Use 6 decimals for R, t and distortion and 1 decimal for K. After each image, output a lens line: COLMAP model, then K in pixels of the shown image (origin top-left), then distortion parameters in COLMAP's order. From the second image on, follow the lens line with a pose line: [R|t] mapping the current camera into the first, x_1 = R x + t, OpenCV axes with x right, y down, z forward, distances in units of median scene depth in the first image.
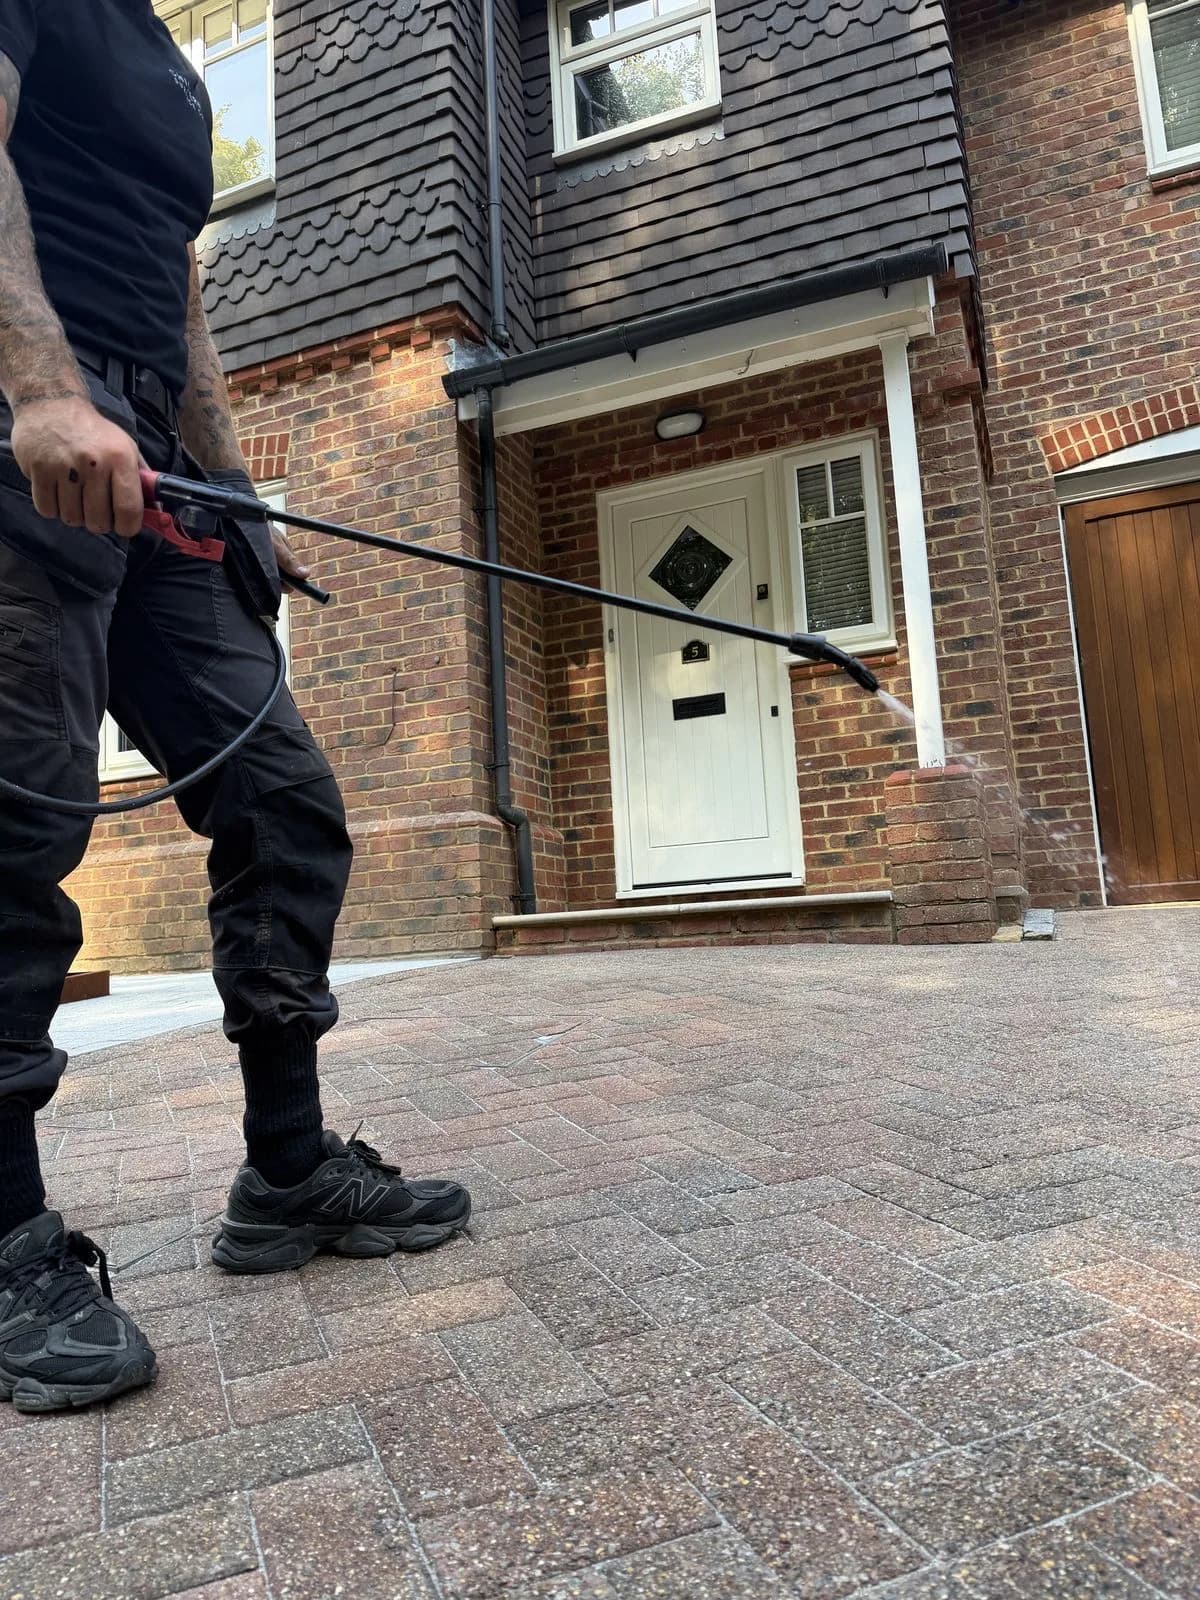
lens RADIAL K [[1122.5, 0, 598.8], [0, 1122.5, 825.1], [0, 0, 1]] dist [0.102915, -0.154280]
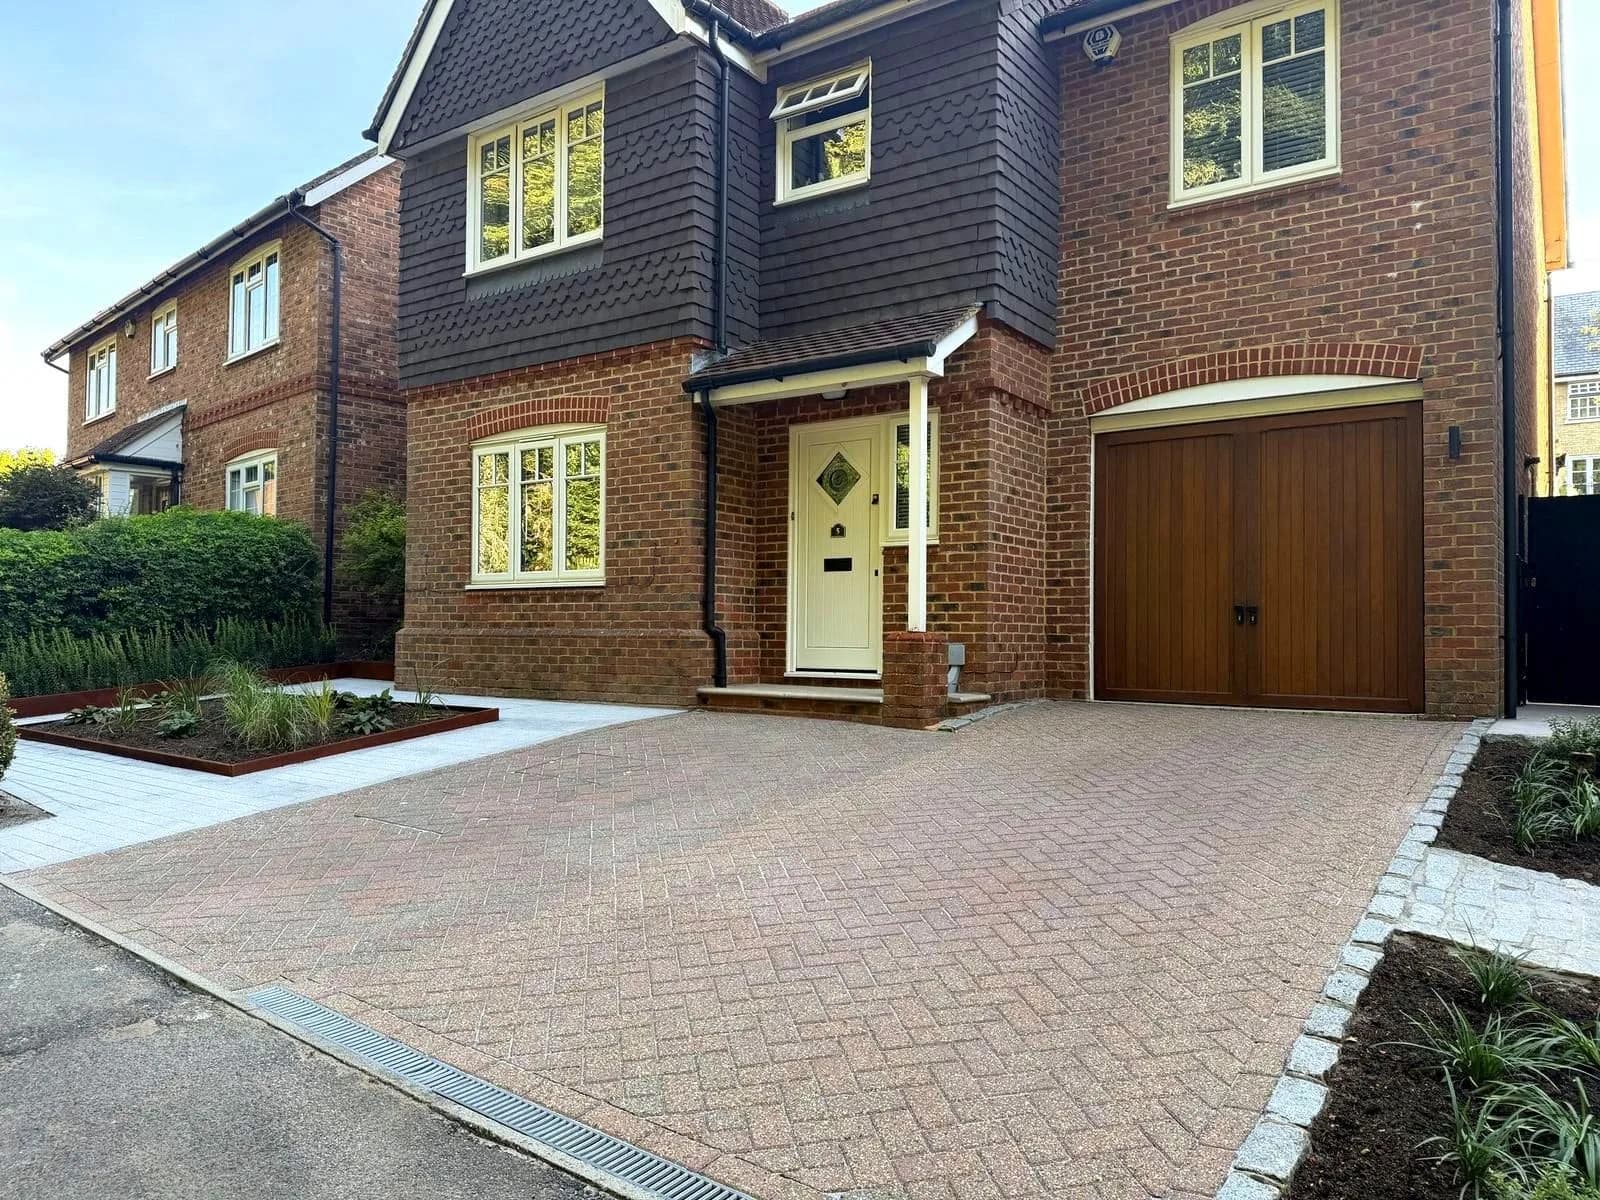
lens RADIAL K [[1094.4, 0, 799.6], [0, 1094.4, 612.0], [0, 0, 1]] dist [0.164630, -0.282241]
pose [[0.974098, 0.055948, -0.219096, 0.388011], [-0.033068, 0.993737, 0.106737, -0.204720], [0.223696, -0.096727, 0.969847, -0.581044]]
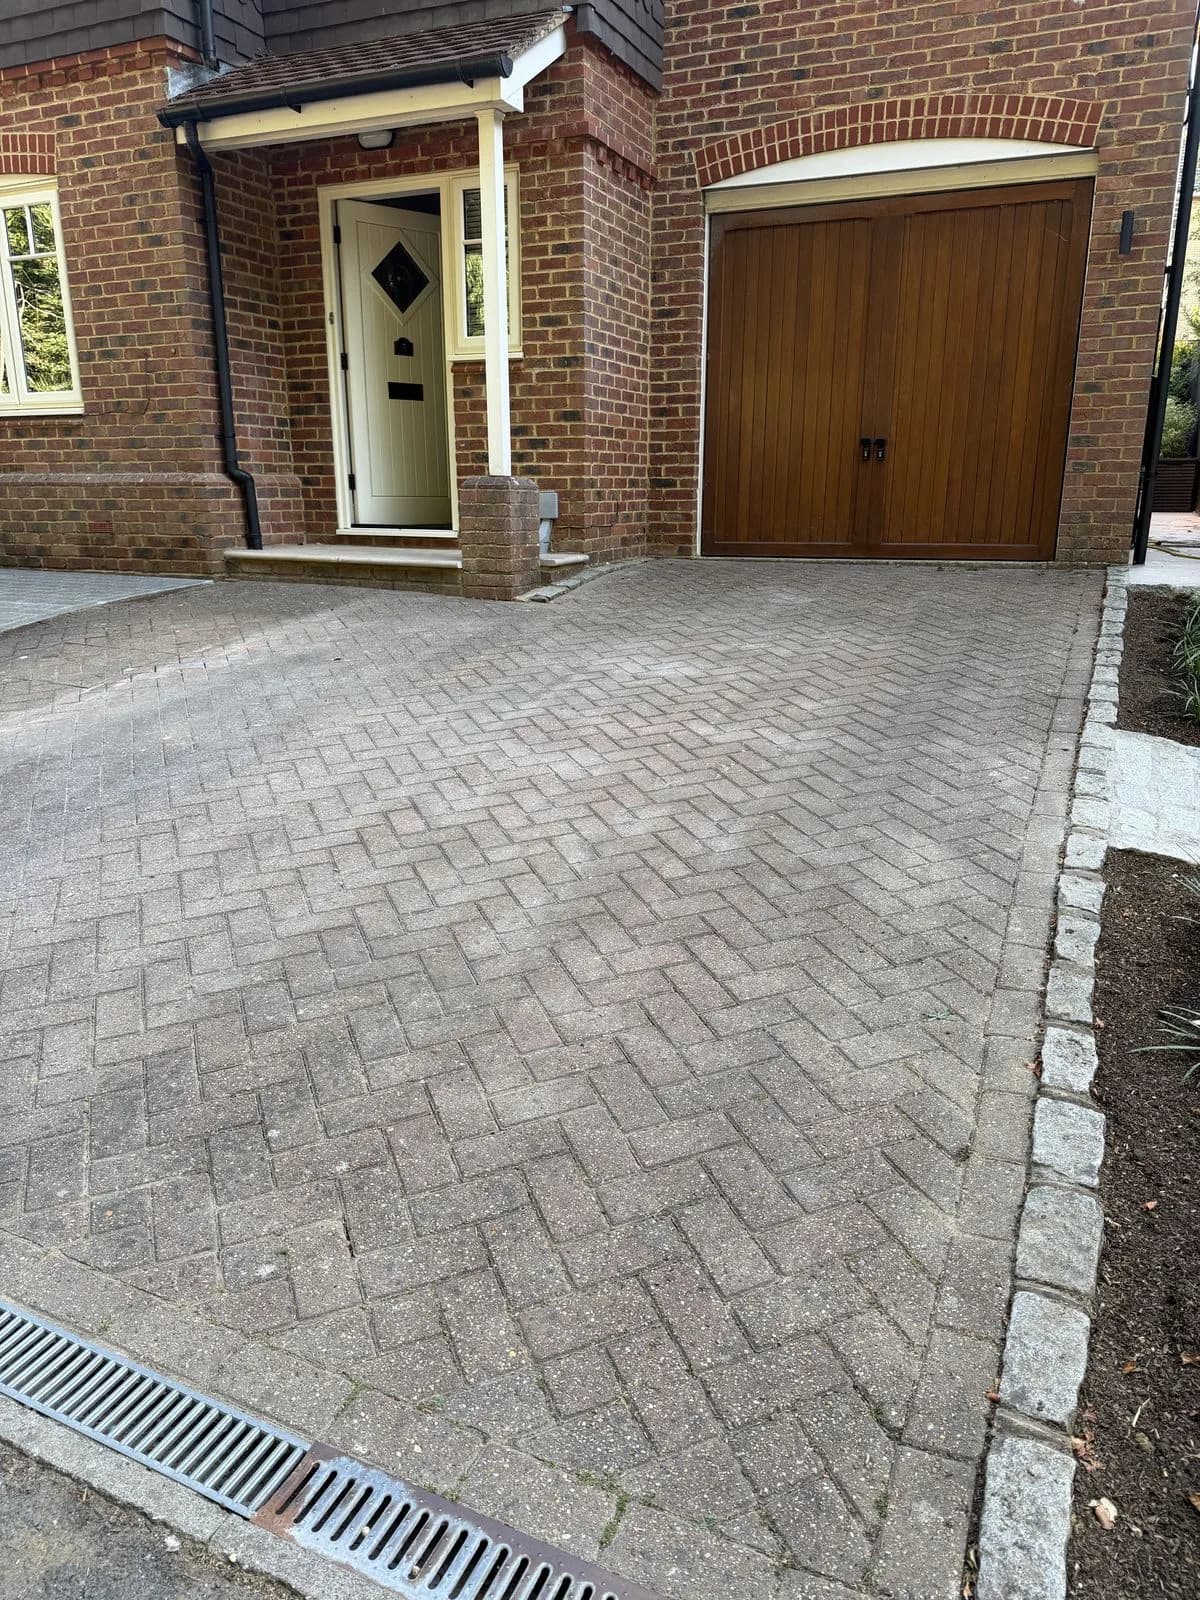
lens RADIAL K [[1118.7, 0, 595.5], [0, 1118.7, 801.7], [0, 0, 1]] dist [0.028188, -0.034648]
pose [[0.998458, 0.055059, -0.007131, 0.353196], [-0.047966, 0.920156, 0.388604, -0.177307], [0.027958, -0.387662, 0.921377, -0.374484]]
